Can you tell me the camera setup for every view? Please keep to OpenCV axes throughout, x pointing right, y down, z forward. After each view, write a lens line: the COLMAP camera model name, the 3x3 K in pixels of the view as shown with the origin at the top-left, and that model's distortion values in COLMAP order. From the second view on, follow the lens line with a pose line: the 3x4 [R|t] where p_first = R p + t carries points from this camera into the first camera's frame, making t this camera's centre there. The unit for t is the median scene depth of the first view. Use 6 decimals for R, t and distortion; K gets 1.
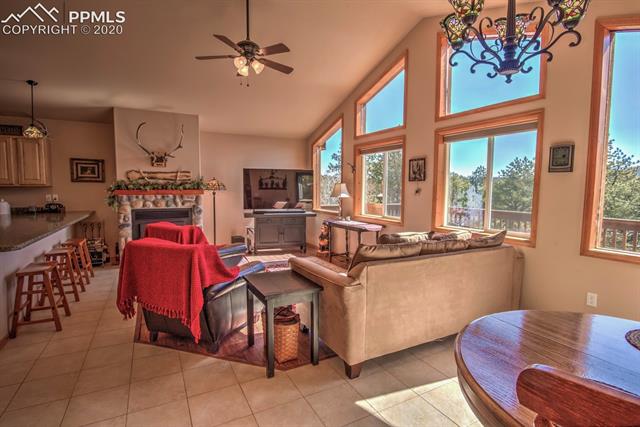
lens RADIAL K [[320.4, 0, 318.5], [0, 320.4, 214.2], [0, 0, 1]] dist [-0.019270, -0.000397]
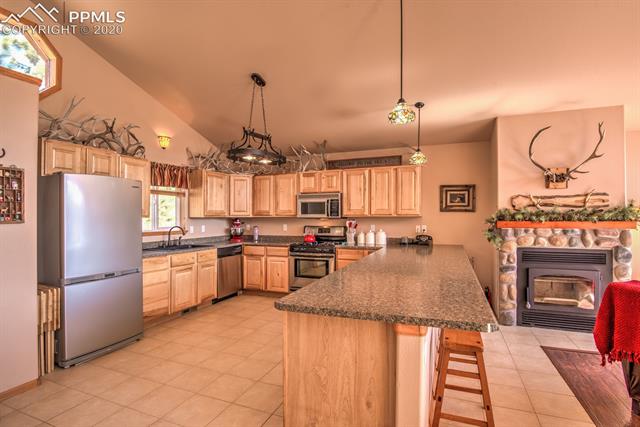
lens RADIAL K [[320.4, 0, 318.5], [0, 320.4, 214.2], [0, 0, 1]] dist [-0.019270, -0.000397]
pose [[0.641088, -0.010045, -0.767402, -0.308759], [-0.059606, 0.996242, -0.062835, -0.017406], [0.765149, 0.086024, 0.638080, 0.160438]]
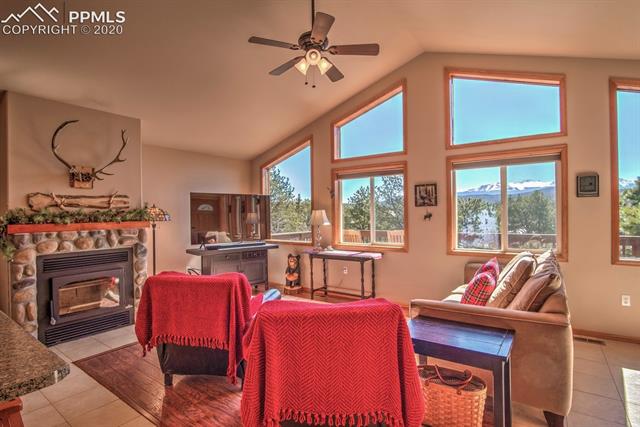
lens RADIAL K [[320.4, 0, 318.5], [0, 320.4, 214.2], [0, 0, 1]] dist [-0.019270, -0.000397]
pose [[0.896354, -0.018832, 0.442940, -0.360592], [0.055802, 0.995944, -0.070581, -0.021100], [-0.439814, 0.087983, 0.893769, 0.201896]]
